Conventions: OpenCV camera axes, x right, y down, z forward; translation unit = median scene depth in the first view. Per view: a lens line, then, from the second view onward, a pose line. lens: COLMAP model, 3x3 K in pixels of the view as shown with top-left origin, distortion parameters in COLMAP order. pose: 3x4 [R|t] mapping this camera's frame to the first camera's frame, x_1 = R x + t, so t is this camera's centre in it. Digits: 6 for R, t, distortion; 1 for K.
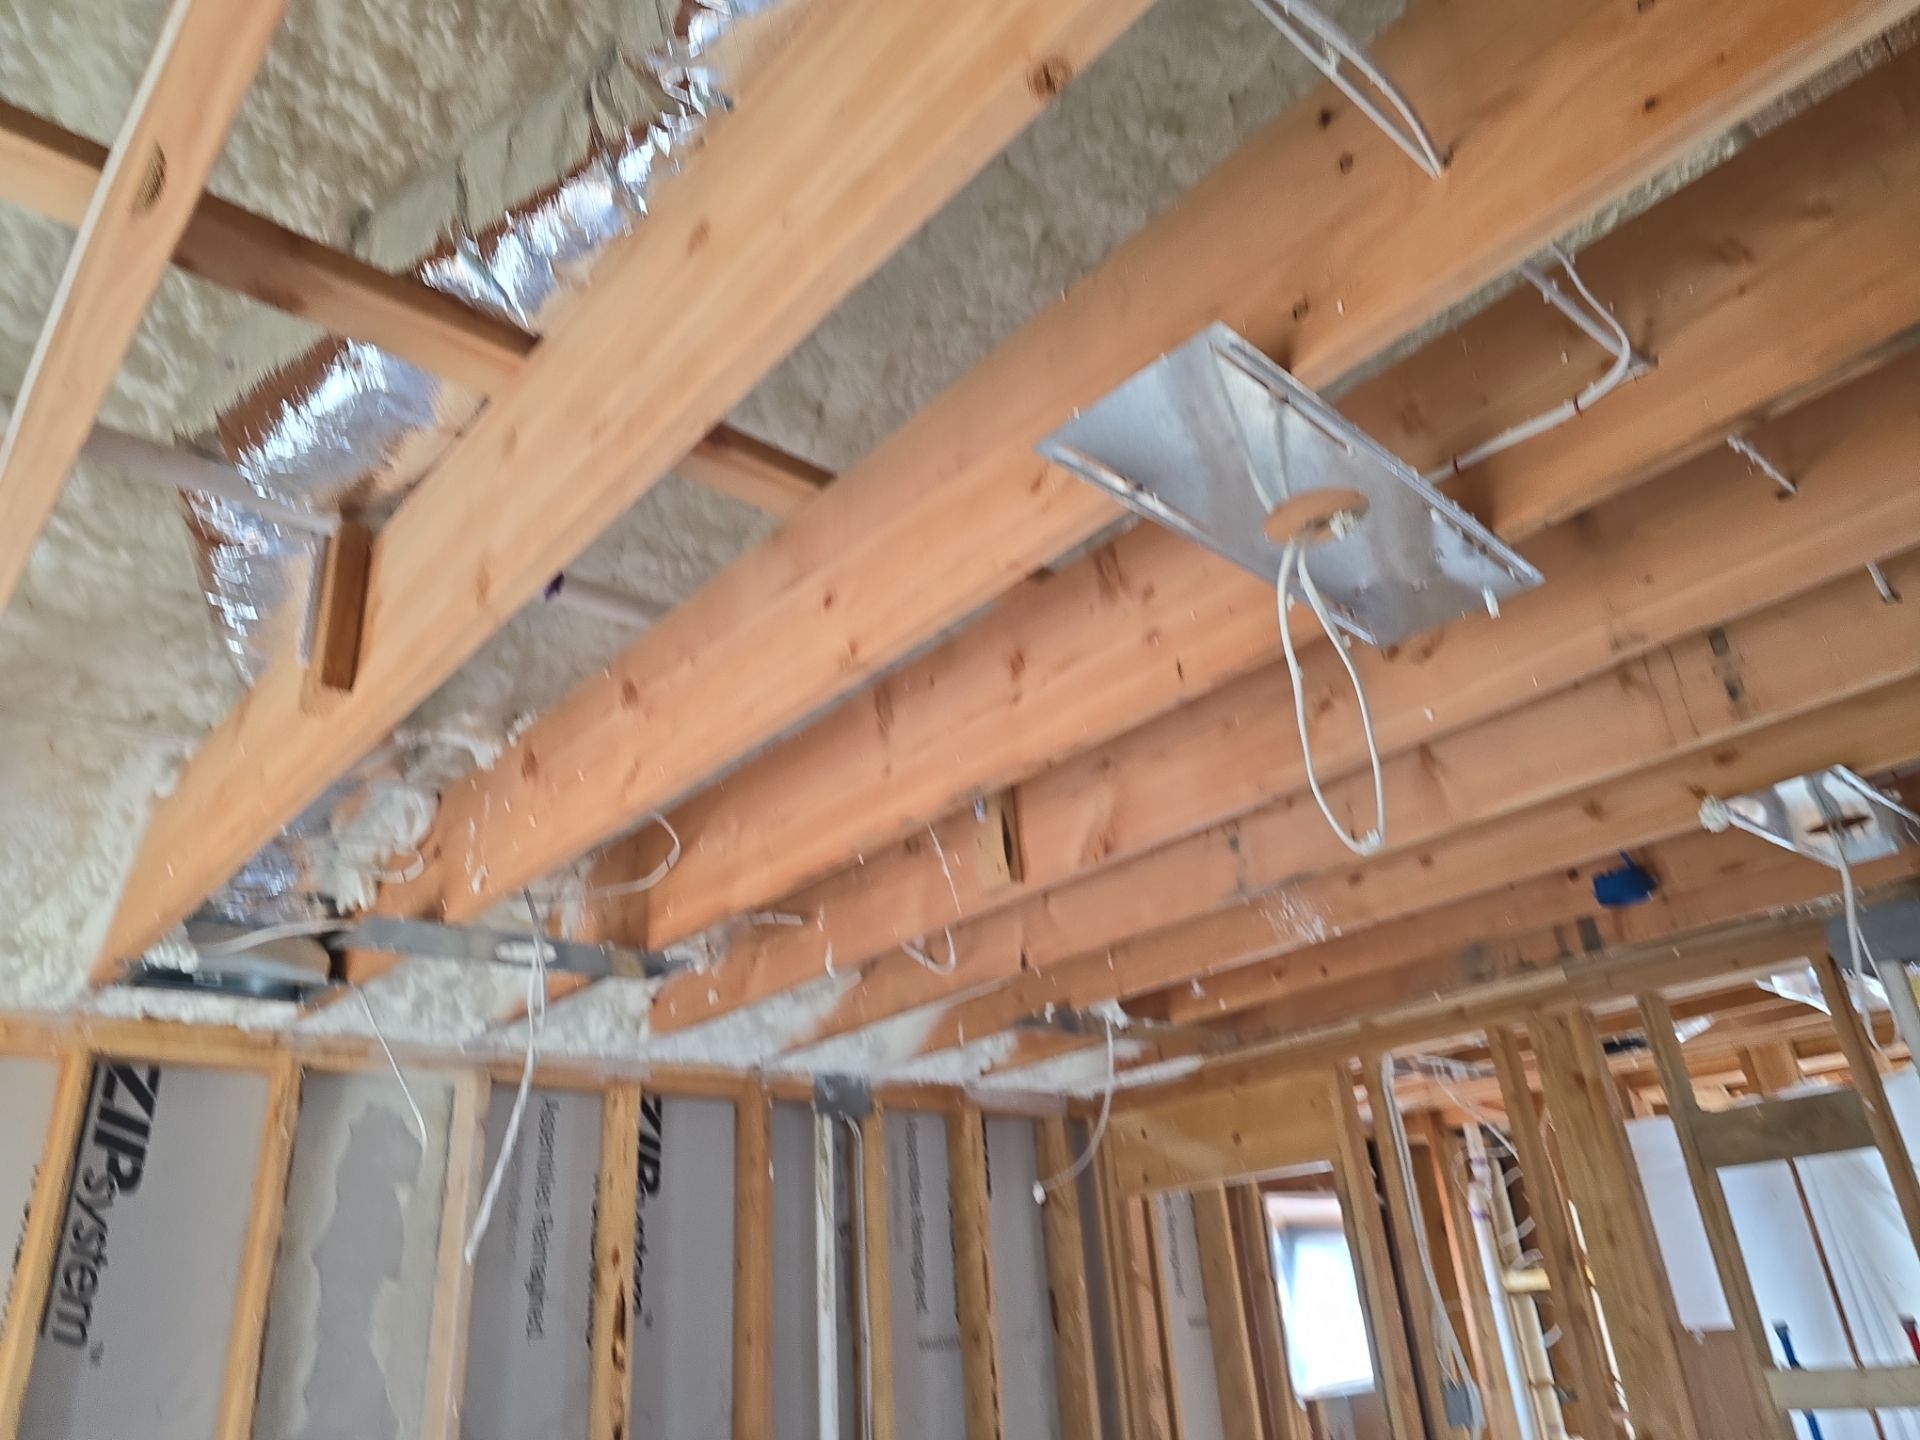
lens RADIAL K [[1287.6, 0, 986.0], [0, 1287.6, 728.5], [0, 0, 1]] dist [0.073243, -0.074956]
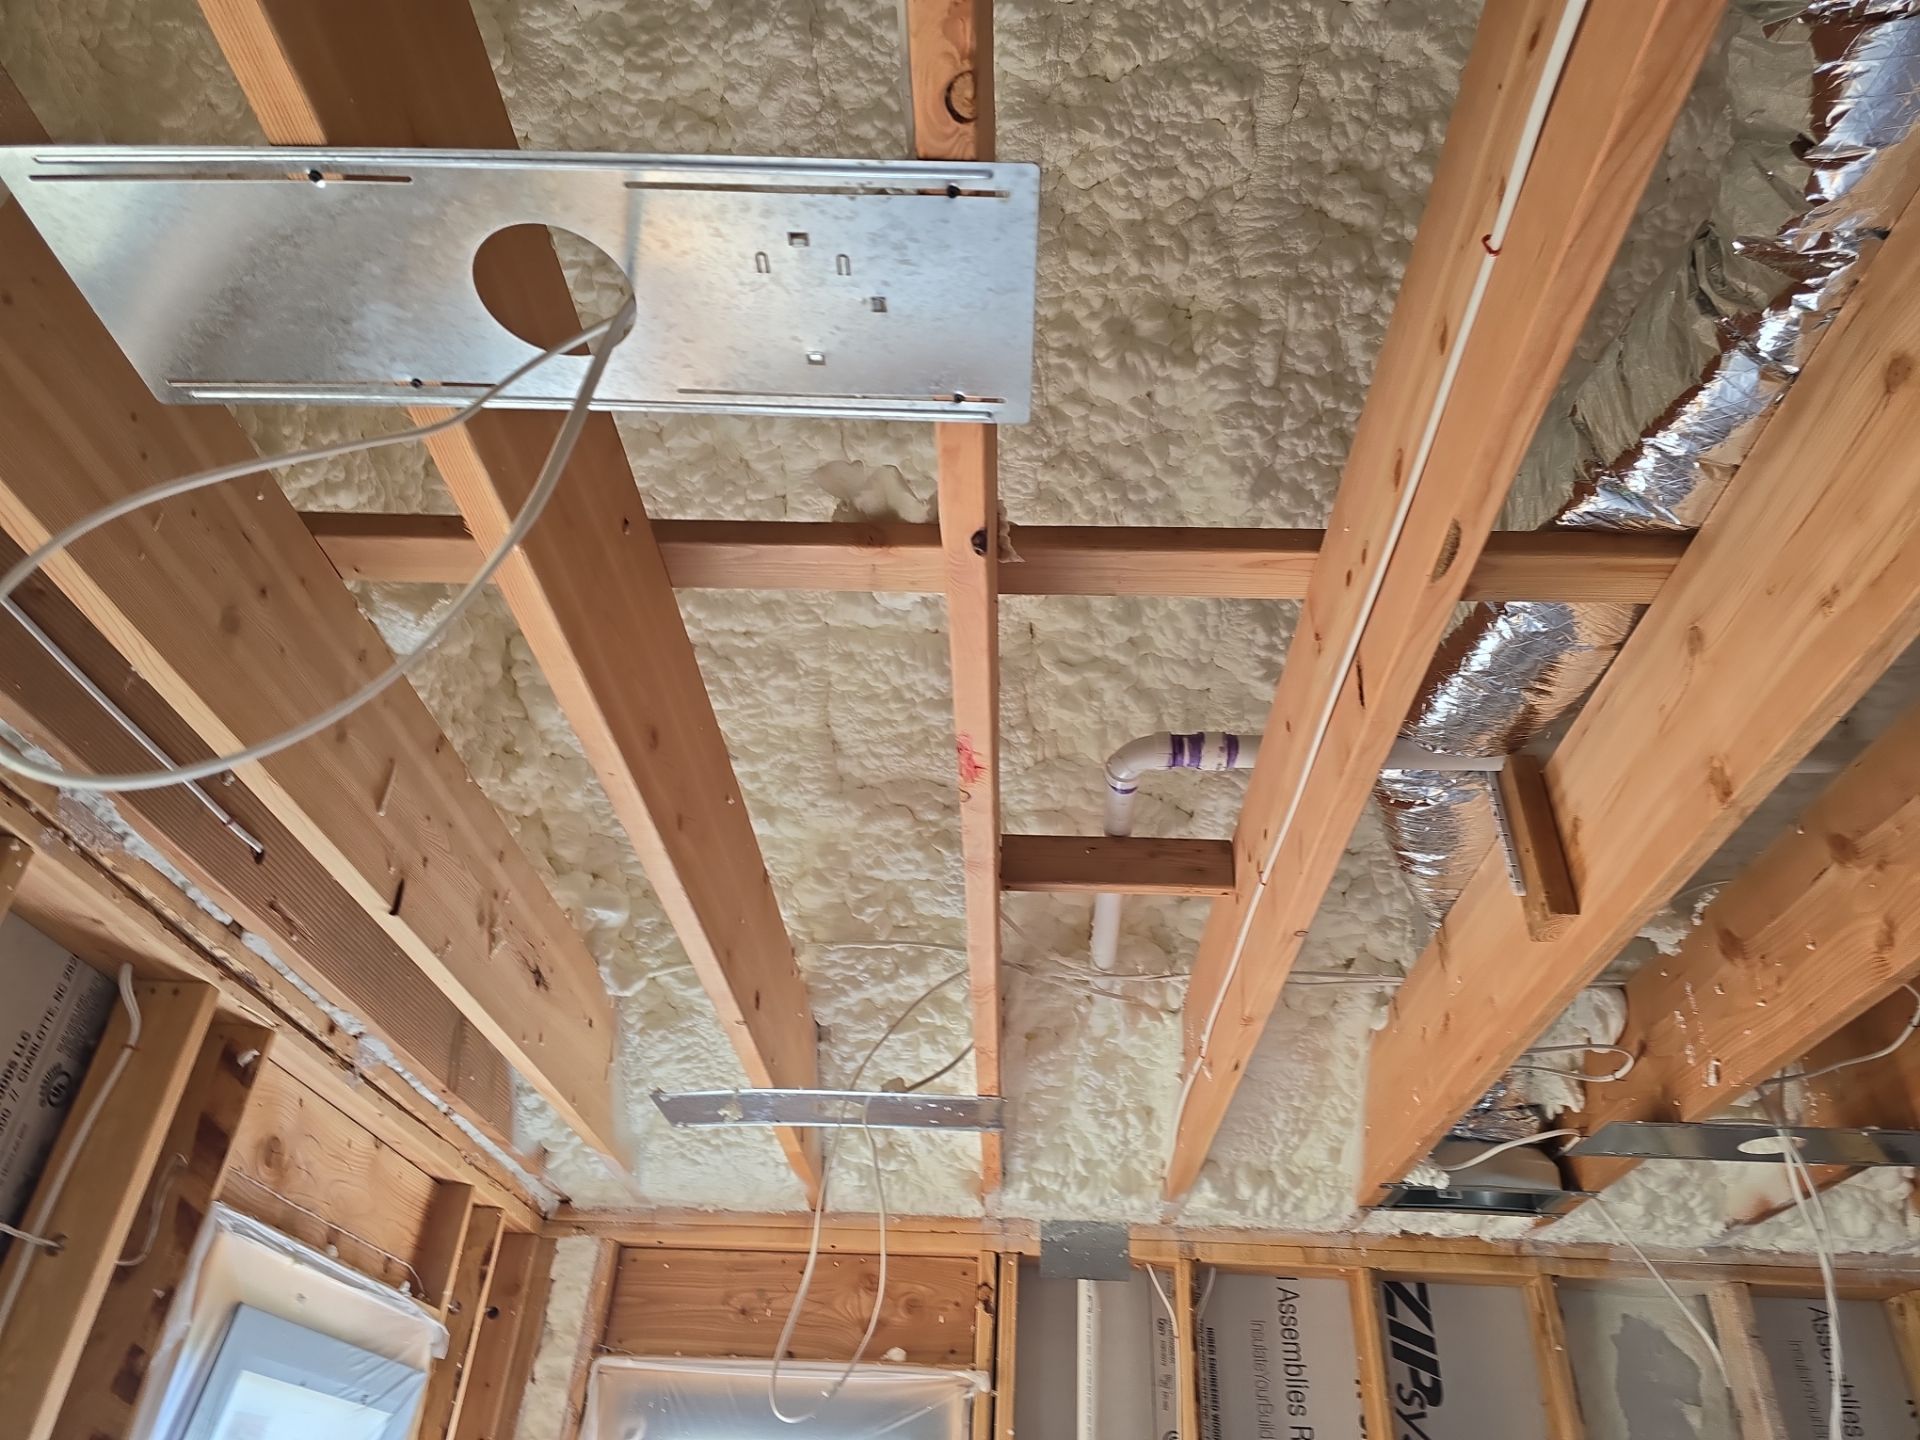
lens RADIAL K [[1287.6, 0, 986.0], [0, 1287.6, 728.5], [0, 0, 1]] dist [0.073243, -0.074956]
pose [[0.717133, -0.297658, -0.630175, -0.082846], [0.214086, 0.954574, -0.207258, -0.035800], [0.663240, 0.013720, 0.748281, -0.062885]]
